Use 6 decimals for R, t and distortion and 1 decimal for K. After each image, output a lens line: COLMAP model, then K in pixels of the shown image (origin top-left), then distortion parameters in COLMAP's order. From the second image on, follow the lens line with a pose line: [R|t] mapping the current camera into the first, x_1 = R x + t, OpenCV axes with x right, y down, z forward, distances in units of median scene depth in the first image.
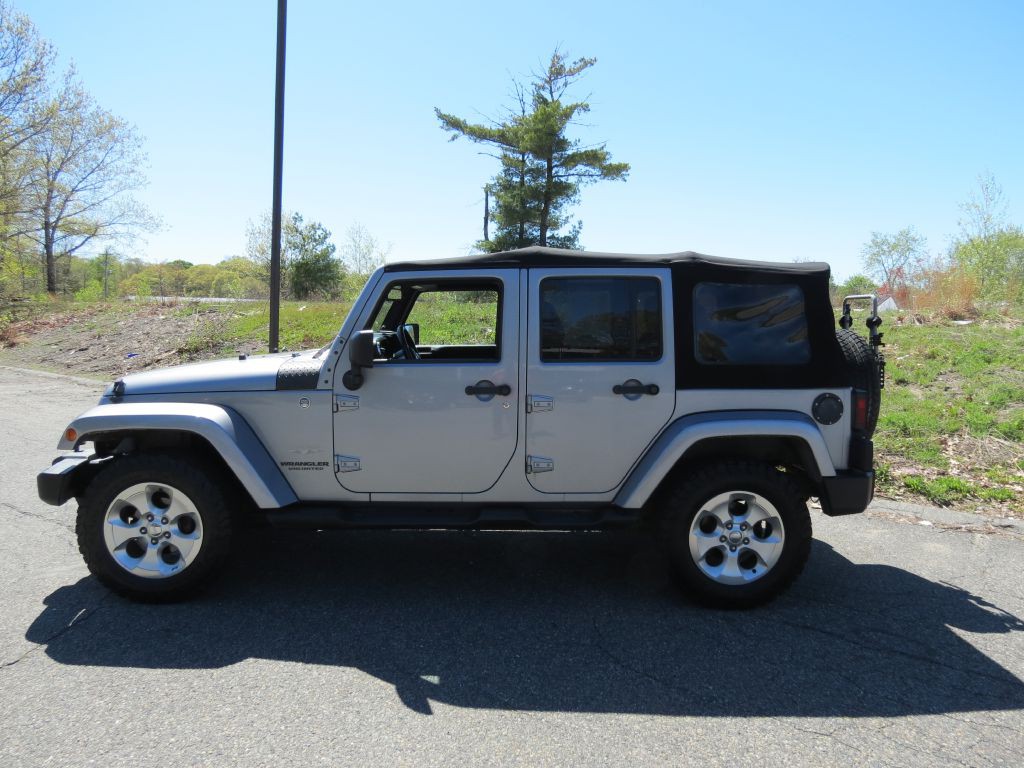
lens RADIAL K [[719.4, 0, 512.0], [0, 719.4, 384.0], [0, 0, 1]] dist [-0.027240, 0.005508]
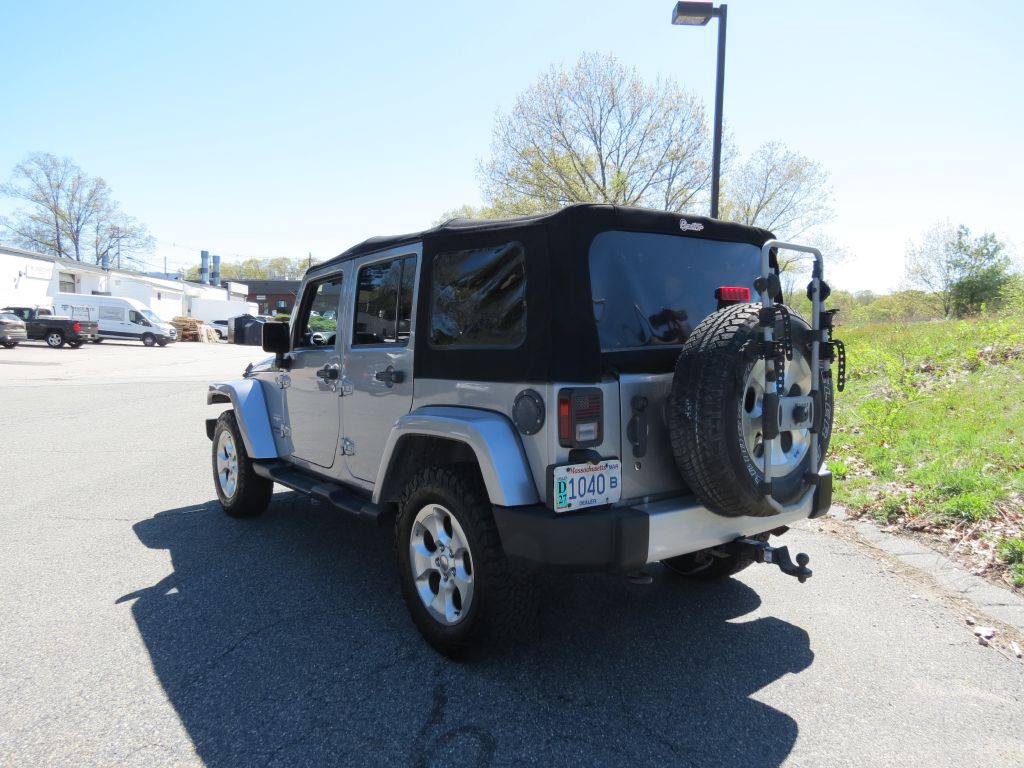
lens RADIAL K [[719.4, 0, 512.0], [0, 719.4, 384.0], [0, 0, 1]] dist [-0.027240, 0.005508]
pose [[0.600138, 0.039417, -0.798925, 0.939367], [-0.073299, 0.997293, -0.005857, 0.012306], [0.796531, 0.062075, 0.601403, 0.535169]]
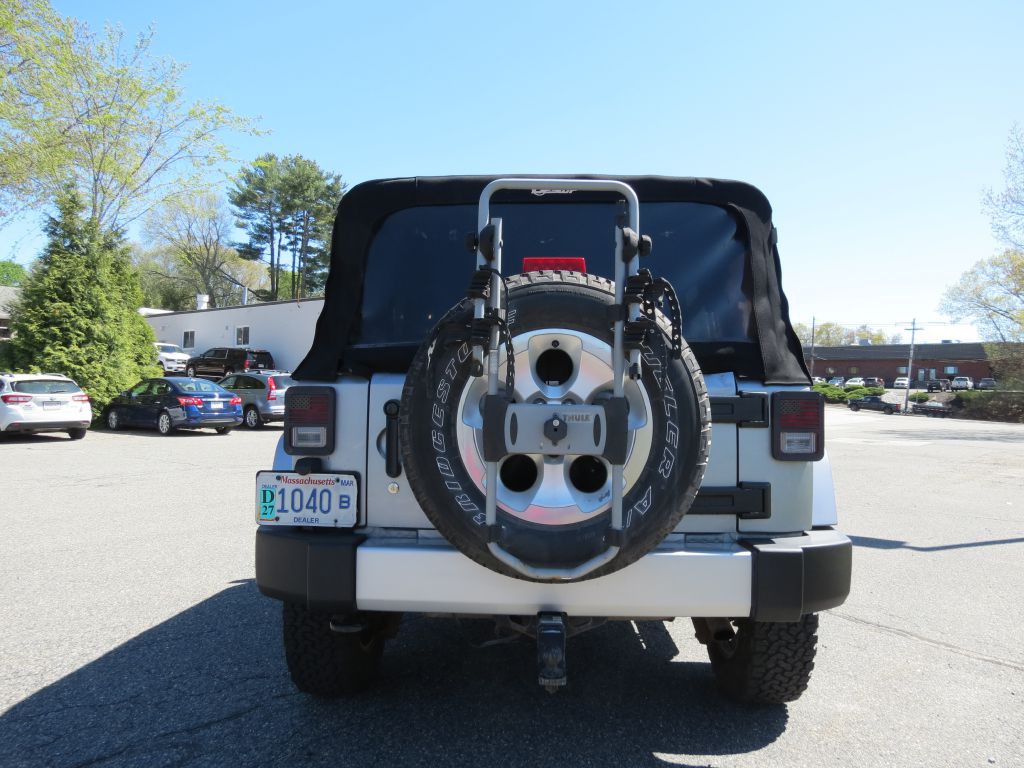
lens RADIAL K [[719.4, 0, 512.0], [0, 719.4, 384.0], [0, 0, 1]] dist [-0.027240, 0.005508]
pose [[-0.035275, -0.036970, -0.998694, 1.012708], [-0.112409, 0.993121, -0.032793, 0.006606], [0.993036, 0.111106, -0.039188, 1.144465]]
